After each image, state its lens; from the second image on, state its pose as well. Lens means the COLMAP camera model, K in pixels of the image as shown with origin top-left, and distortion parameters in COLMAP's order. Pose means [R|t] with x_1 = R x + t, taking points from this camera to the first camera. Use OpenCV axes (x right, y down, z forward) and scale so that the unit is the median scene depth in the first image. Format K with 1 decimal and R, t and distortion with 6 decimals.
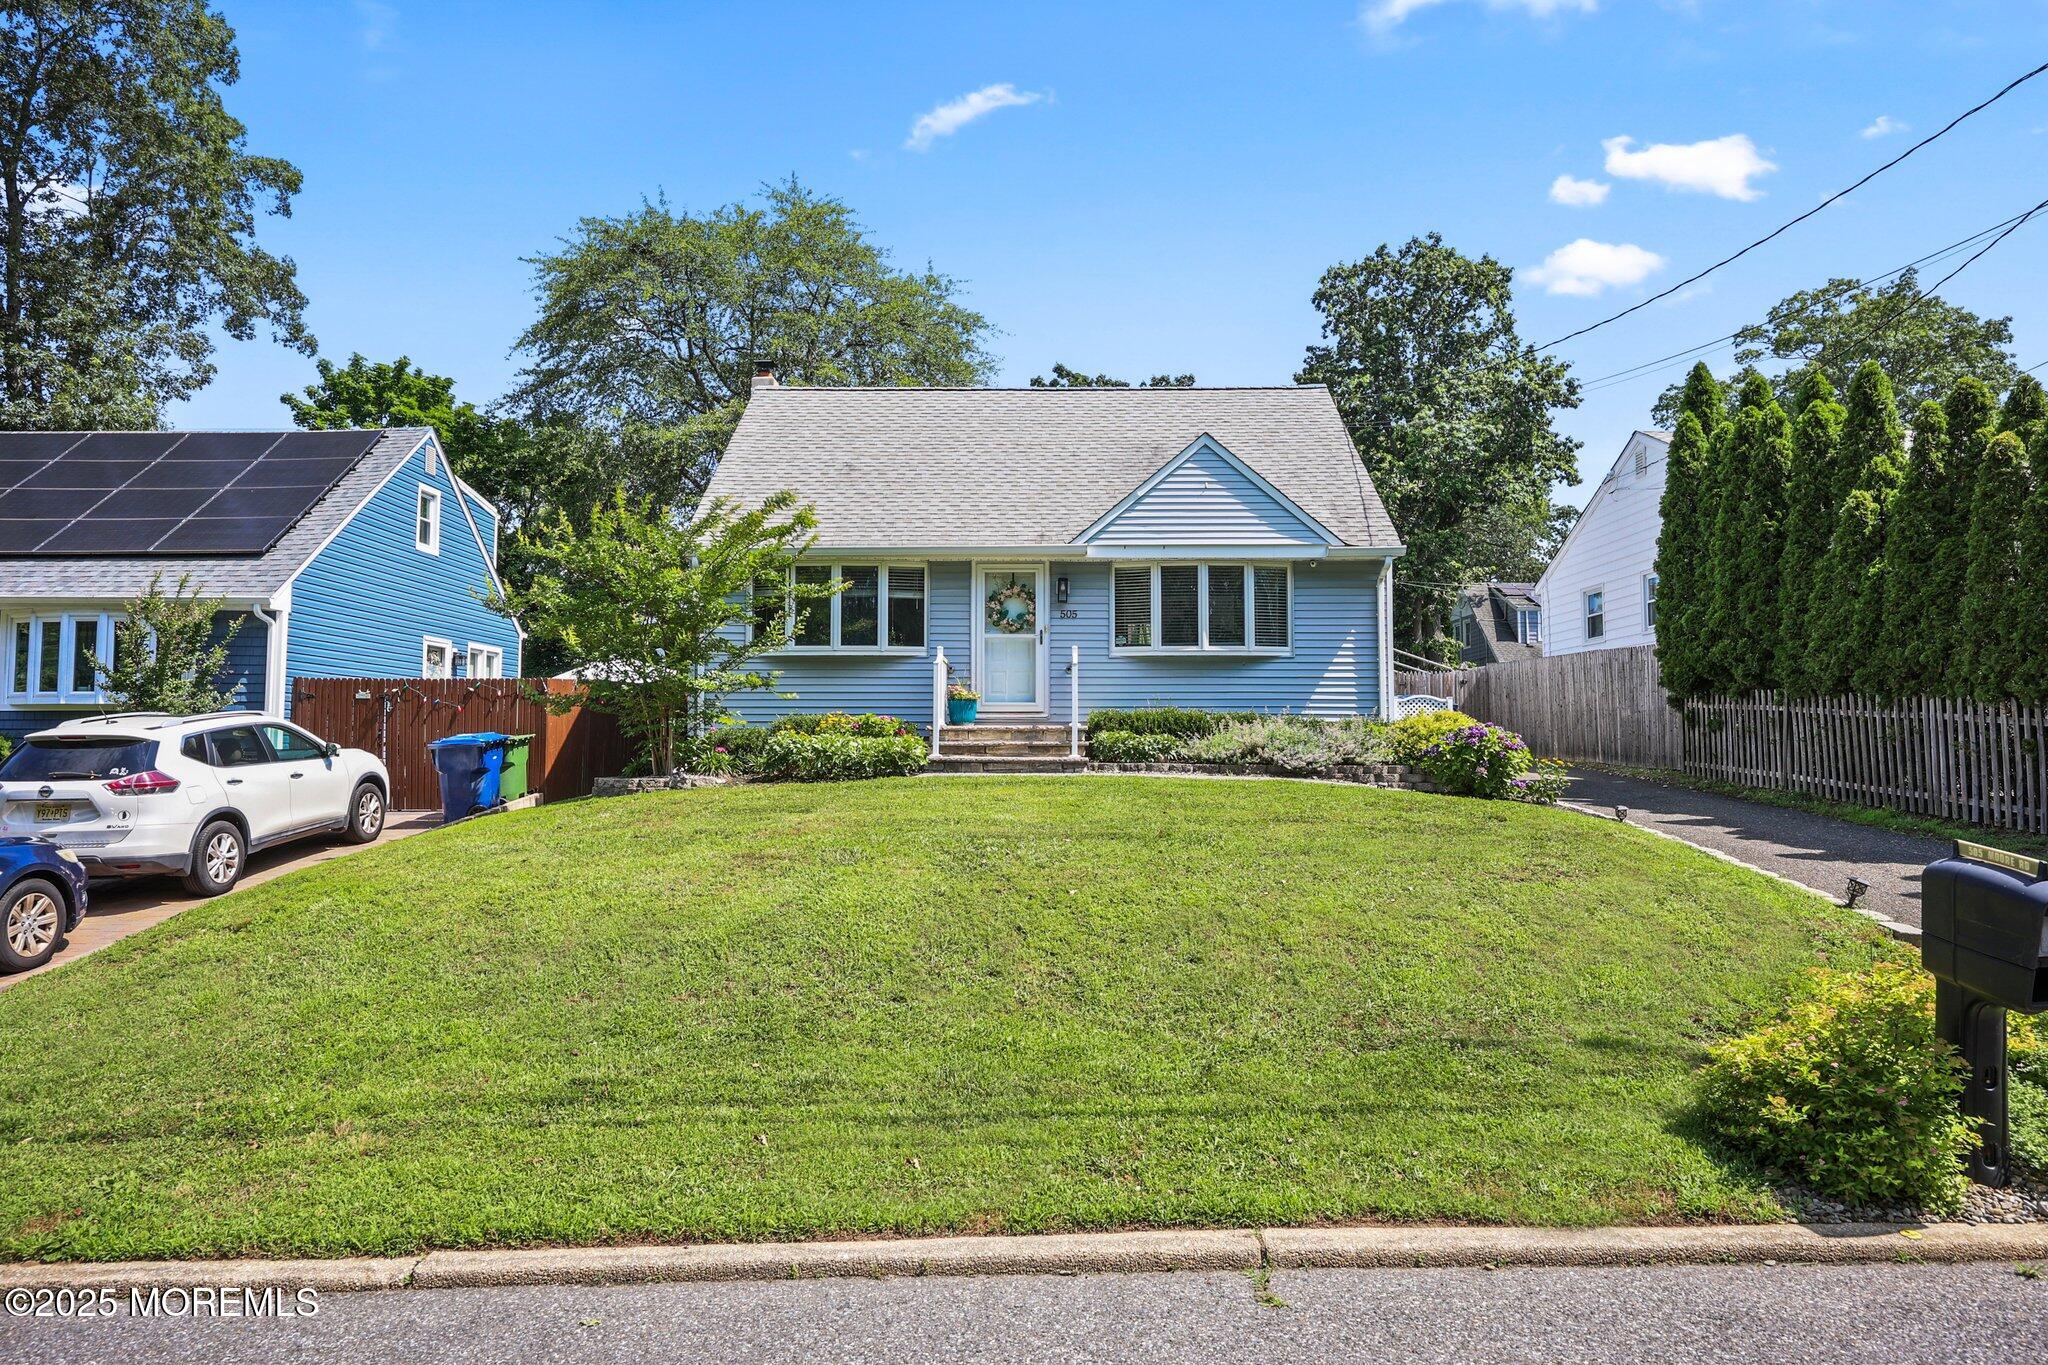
lens RADIAL K [[1215.6, 0, 1018.2], [0, 1215.6, 682.0], [0, 0, 1]] dist [0.000166, 0.000869]
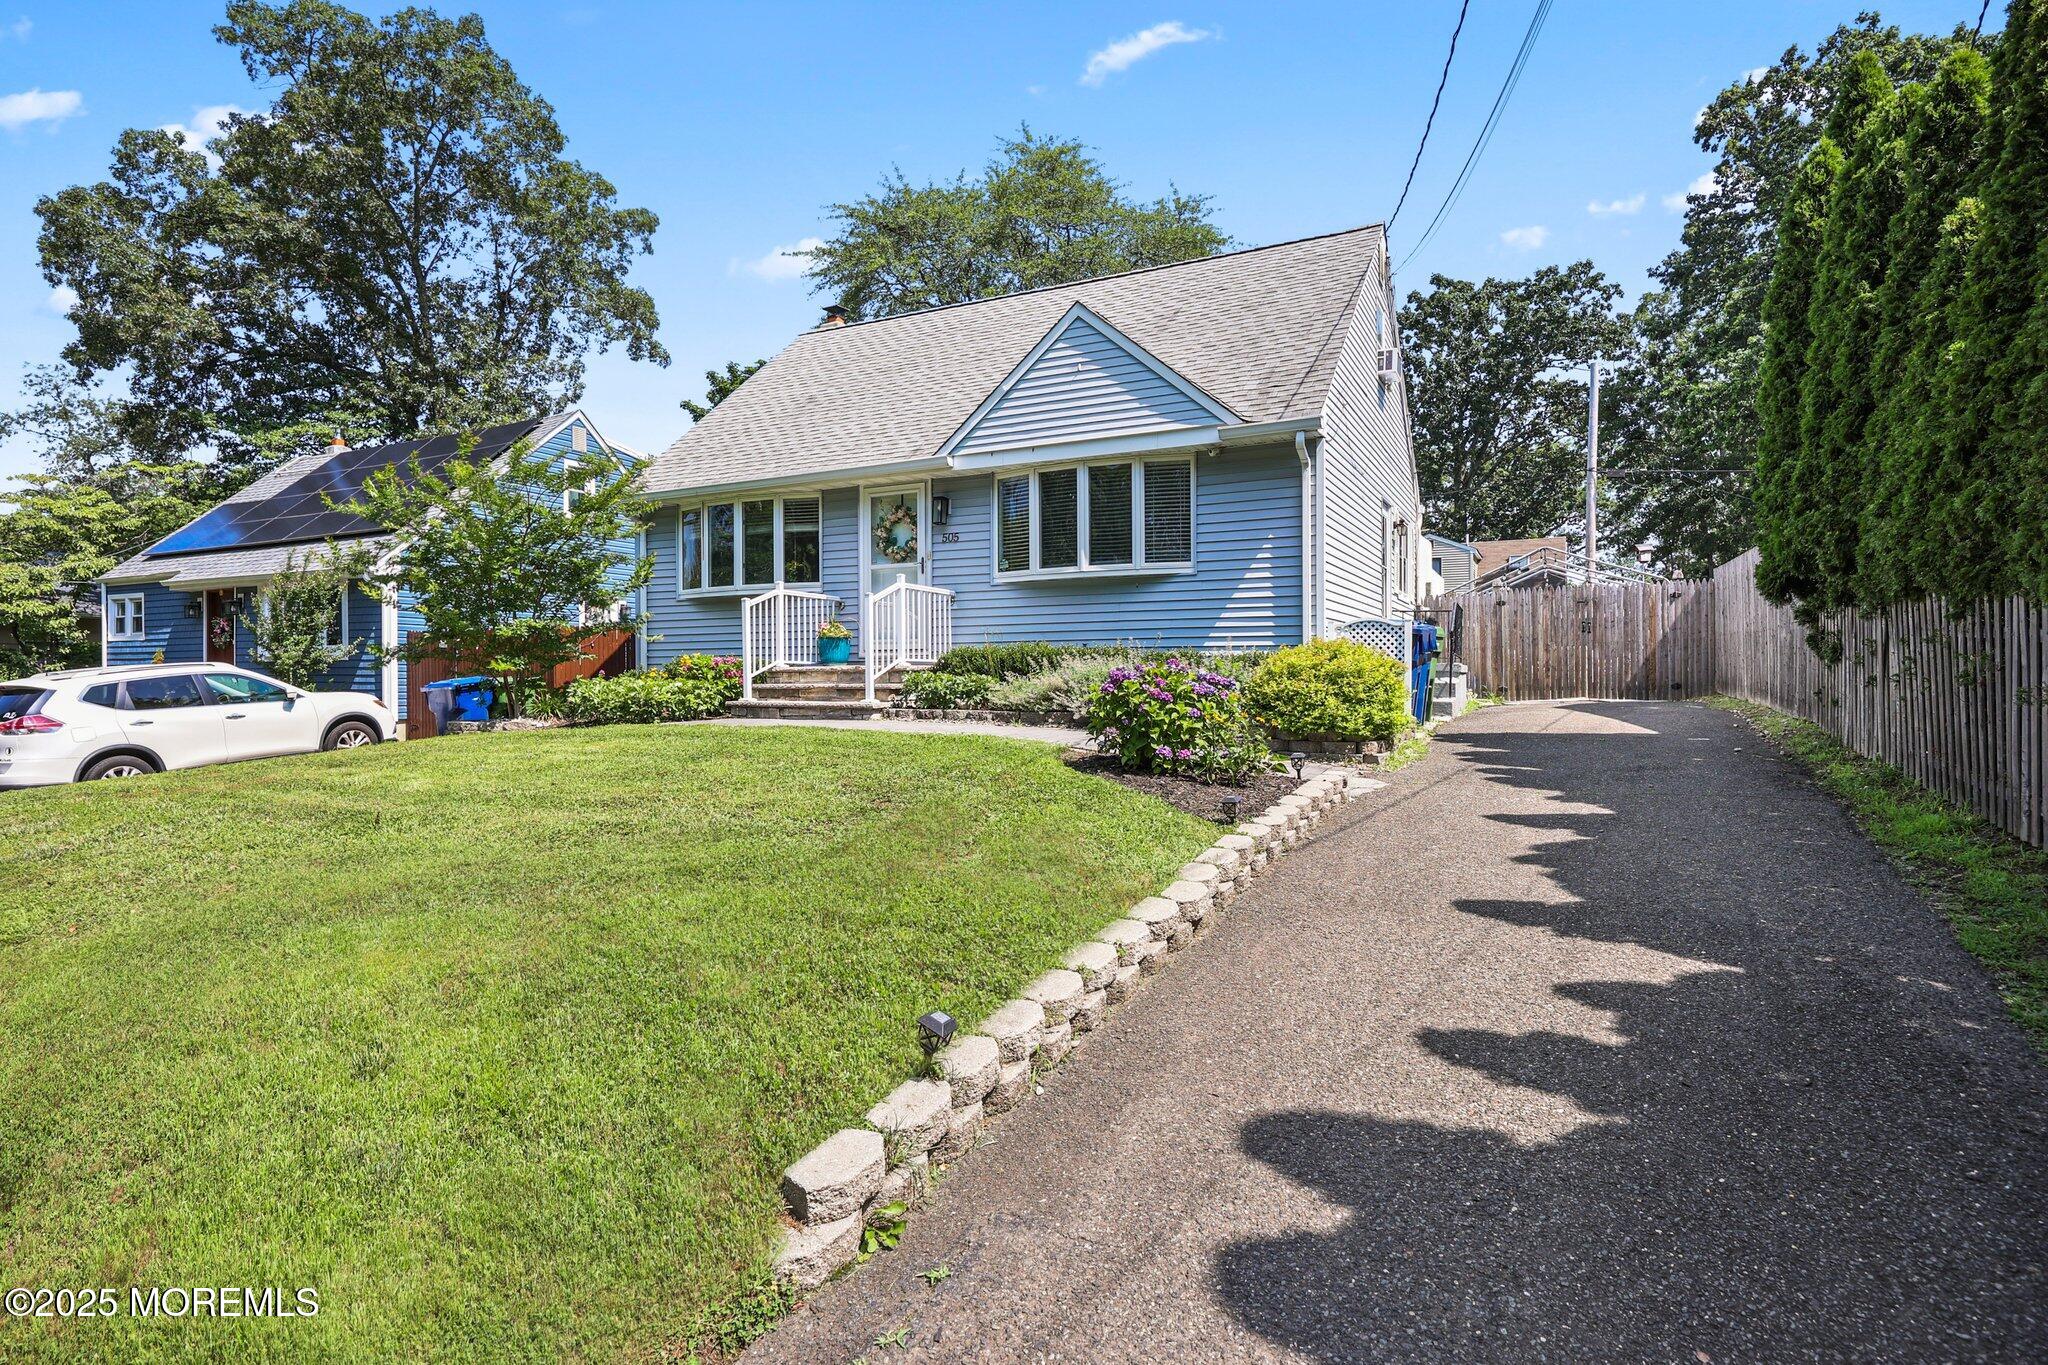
lens RADIAL K [[1071.5, 0, 1024.0], [0, 1071.5, 682.5], [0, 0, 1]] dist [0.002478, -0.000344]
pose [[0.895229, -0.003046, -0.445597, 0.435162], [0.030249, 0.998085, 0.053951, 0.008709], [0.444579, -0.061777, 0.893607, 0.325639]]
